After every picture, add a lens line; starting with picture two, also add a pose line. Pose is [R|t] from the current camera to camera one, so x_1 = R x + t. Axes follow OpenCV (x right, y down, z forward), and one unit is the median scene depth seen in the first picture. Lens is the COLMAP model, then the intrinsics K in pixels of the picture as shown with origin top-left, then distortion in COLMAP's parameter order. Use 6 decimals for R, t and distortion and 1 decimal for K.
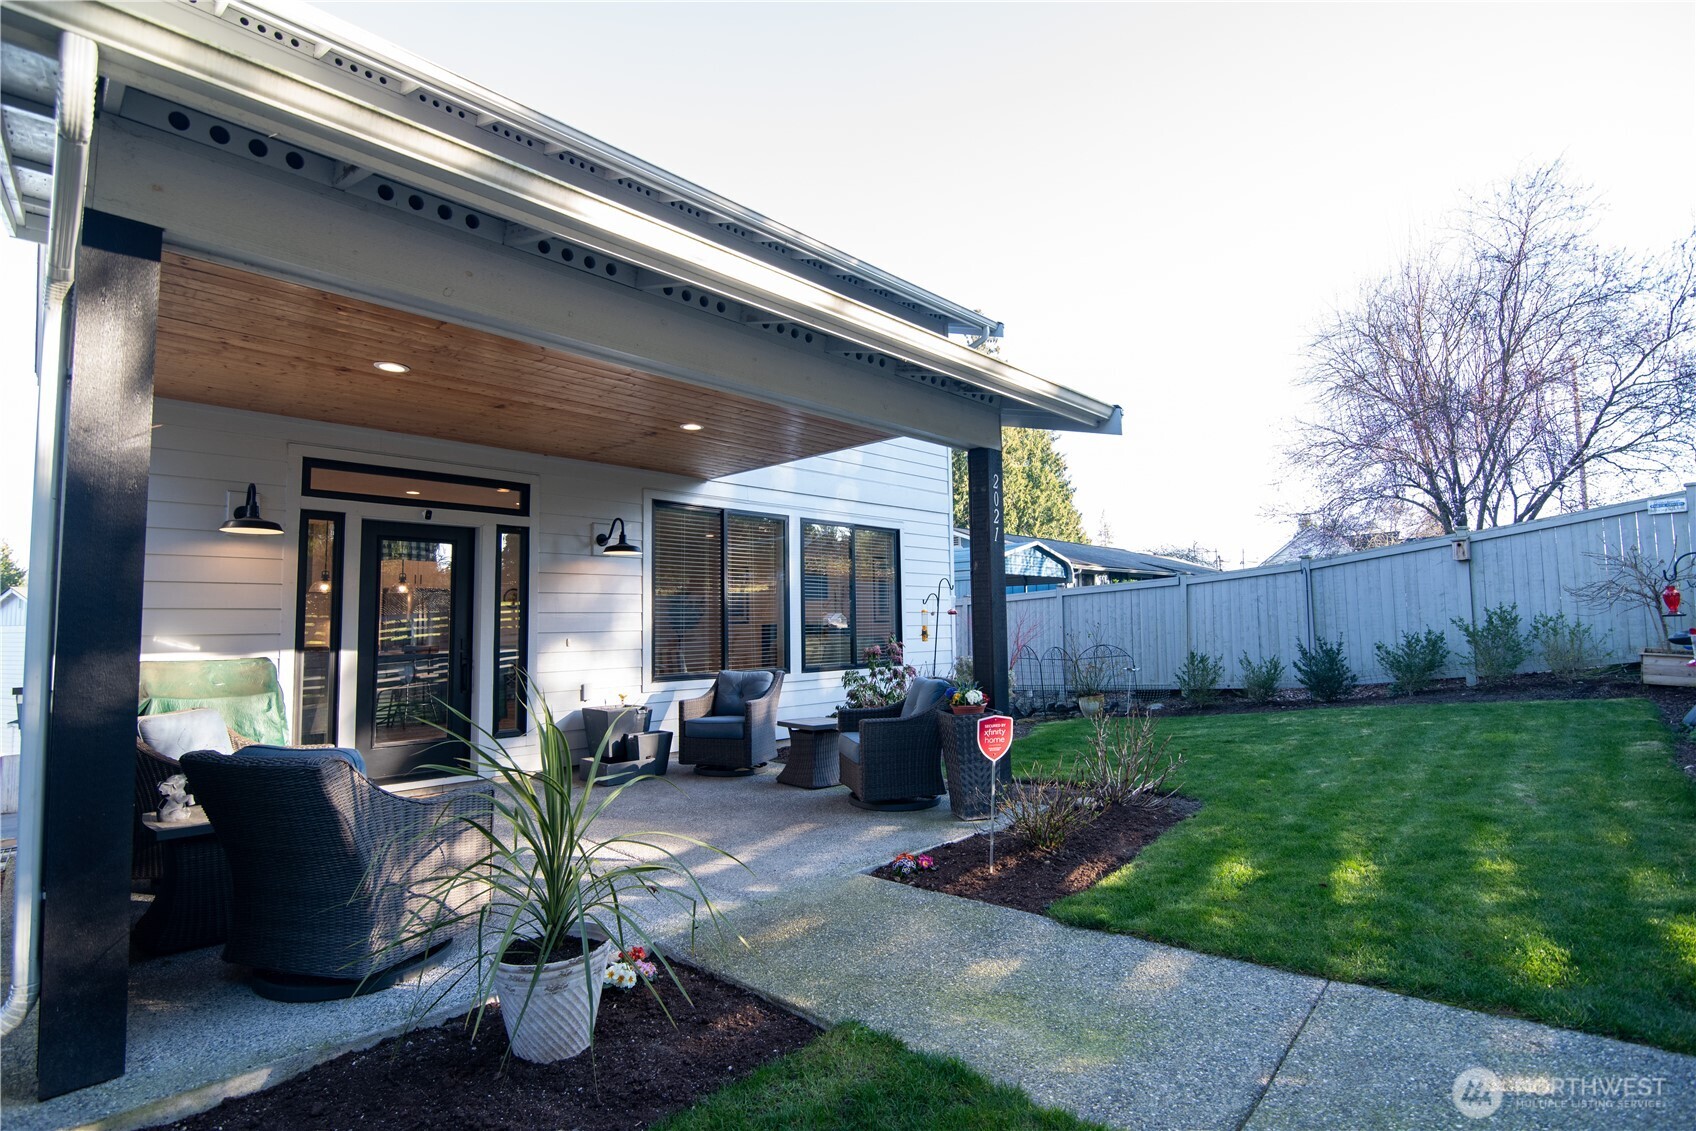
lens RADIAL K [[776.3, 0, 850.6], [0, 776.3, 567.1], [0, 0, 1]] dist [-0.019622, 0.001078]
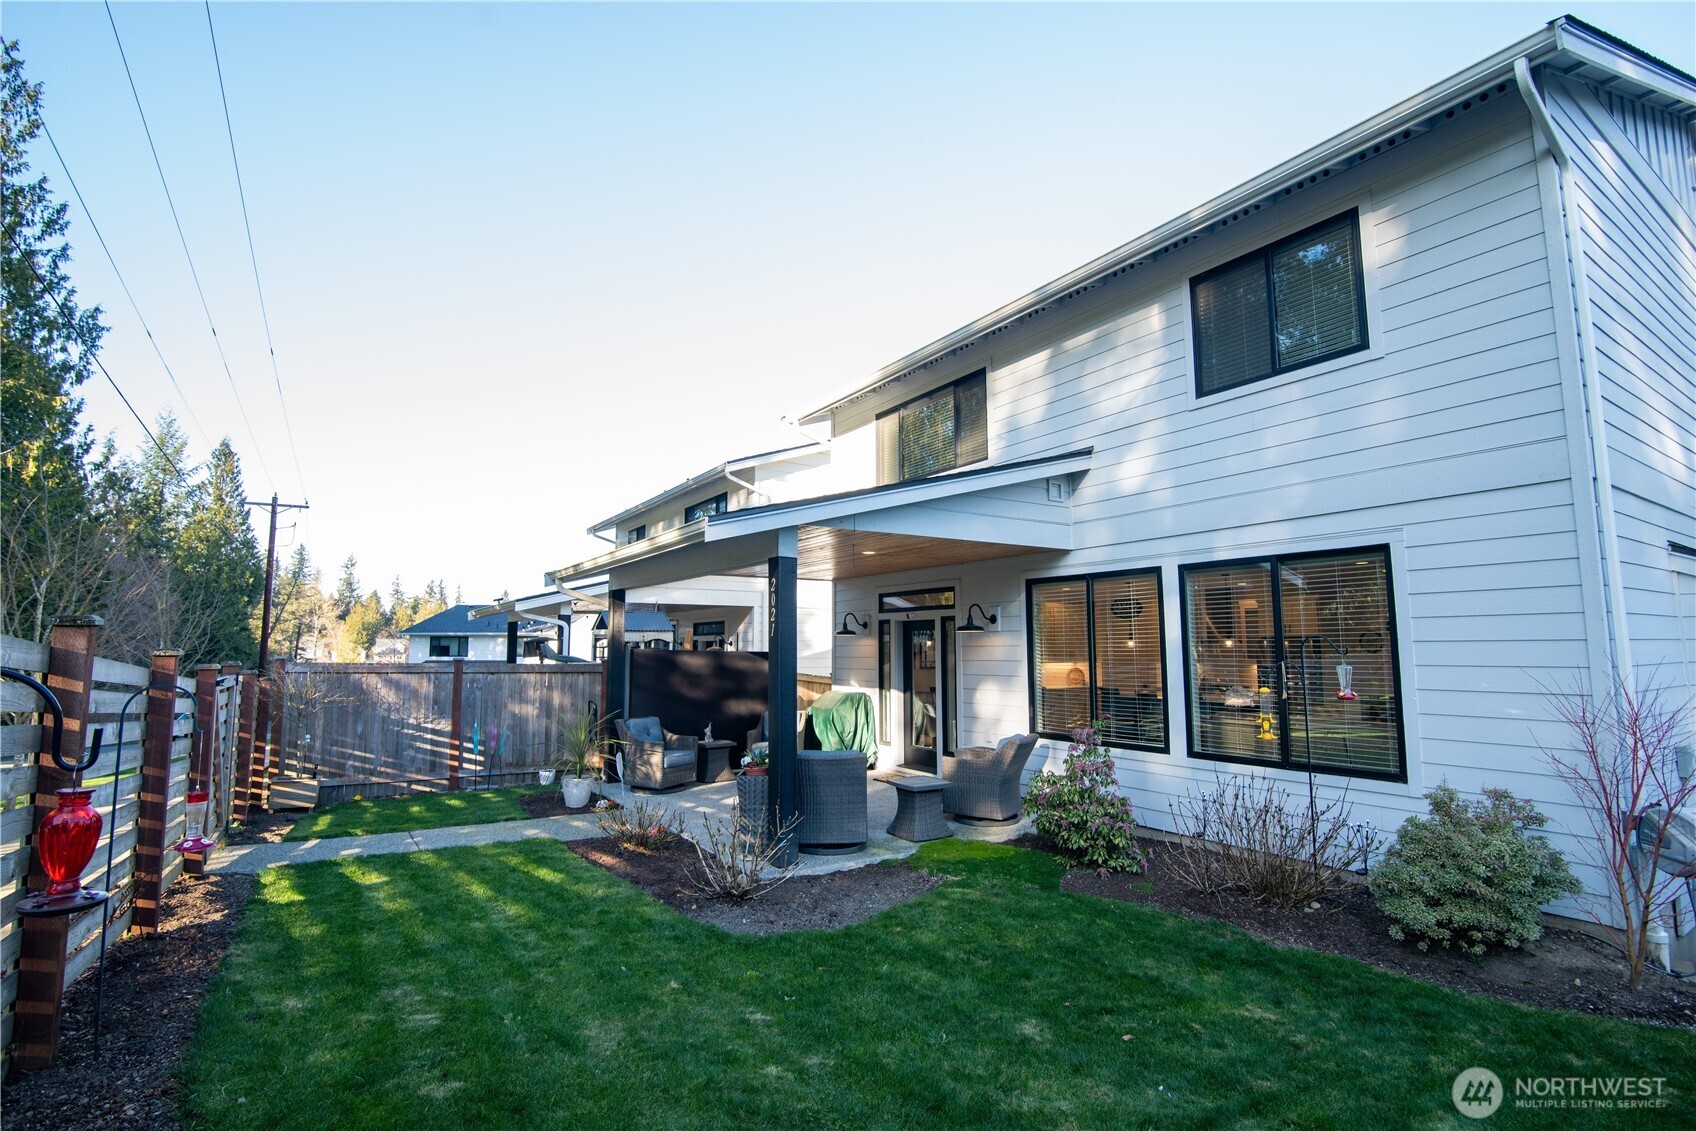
lens RADIAL K [[776.3, 0, 846.1], [0, 776.3, 566.2], [0, 0, 1]] dist [-0.019622, 0.001078]
pose [[-0.219214, -0.085480, -0.971925, 0.759104], [0.074702, 0.991760, -0.104073, -0.004630], [0.972813, -0.095419, -0.211022, 0.774558]]
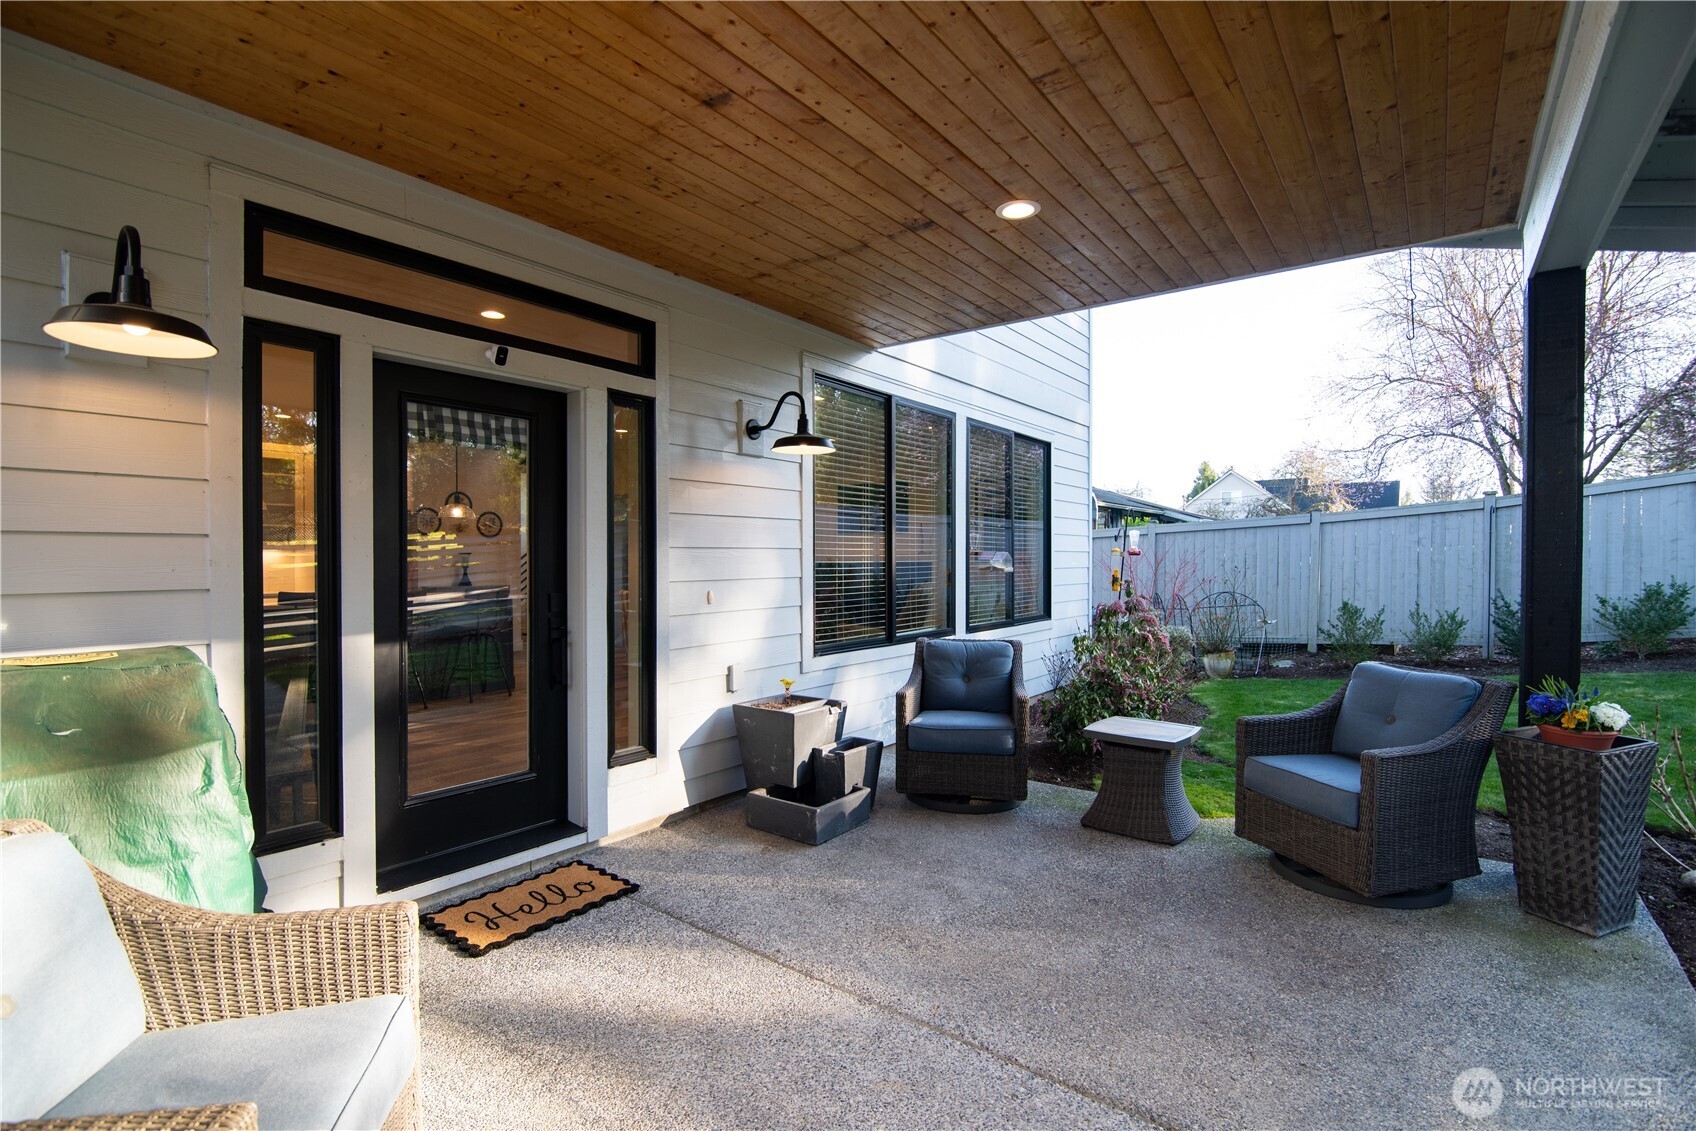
lens RADIAL K [[776.3, 0, 860.4], [0, 776.3, 562.0], [0, 0, 1]] dist [-0.019622, 0.001078]
pose [[0.992563, 0.012986, 0.121041, -0.230467], [-0.022506, 0.996729, 0.077618, 0.014719], [-0.119637, -0.079765, 0.989608, 0.281722]]
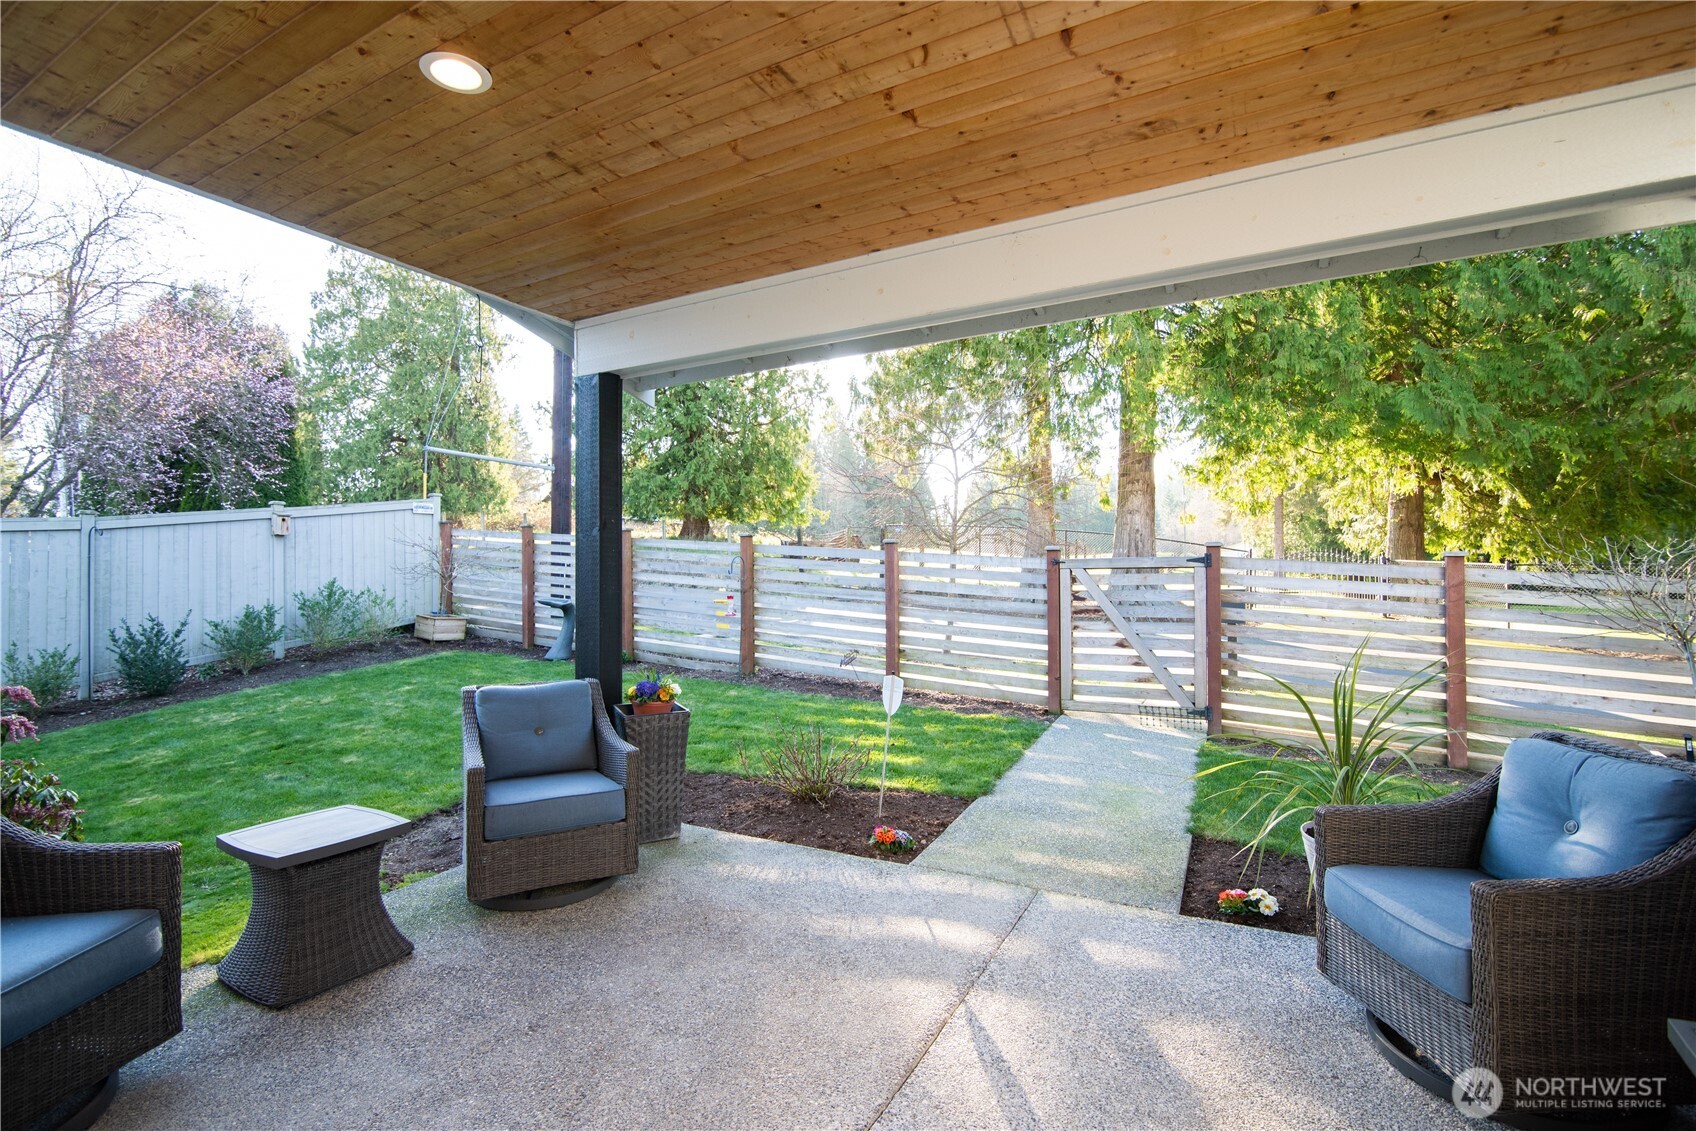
lens RADIAL K [[776.3, 0, 816.9], [0, 776.3, 567.5], [0, 0, 1]] dist [-0.019622, 0.001078]
pose [[-0.240645, 0.024190, 0.970312, -0.361070], [-0.057573, 0.997573, -0.039149, 0.033104], [-0.968904, -0.065284, -0.238668, 0.556097]]
